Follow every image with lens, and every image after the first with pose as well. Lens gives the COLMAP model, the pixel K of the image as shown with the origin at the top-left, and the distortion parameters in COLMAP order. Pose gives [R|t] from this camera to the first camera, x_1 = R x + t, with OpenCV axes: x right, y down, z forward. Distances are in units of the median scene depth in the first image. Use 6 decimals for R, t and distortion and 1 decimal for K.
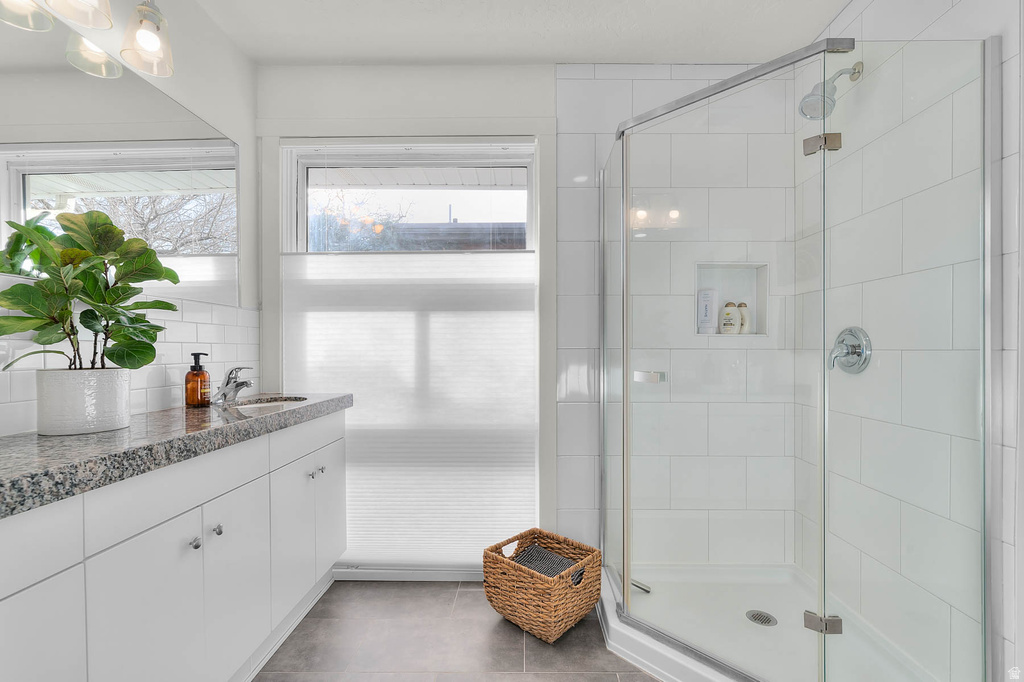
lens RADIAL K [[459.5, 0, 529.8], [0, 459.5, 350.9], [0, 0, 1]] dist [0.003203, 0.000367]
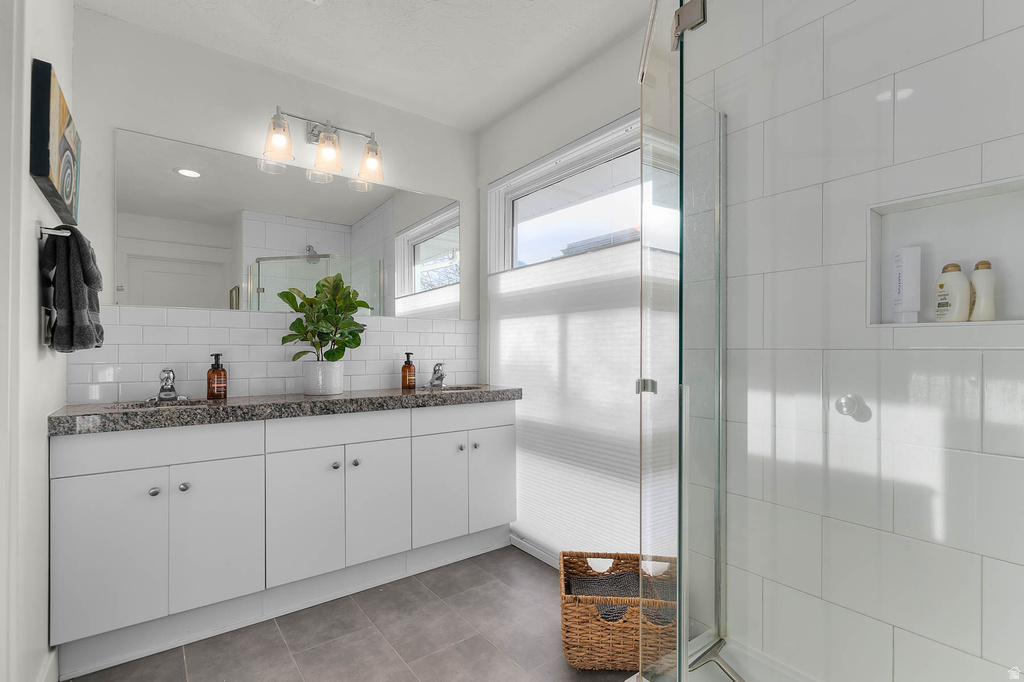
lens RADIAL K [[491.3, 0, 512.1], [0, 491.3, 349.4], [0, 0, 1]] dist [-0.000798, -0.000010]
pose [[0.598897, -0.001111, -0.800825, 0.605629], [-0.001153, 0.999997, -0.002250, -0.002366], [0.800825, 0.002272, 0.598894, 0.241608]]
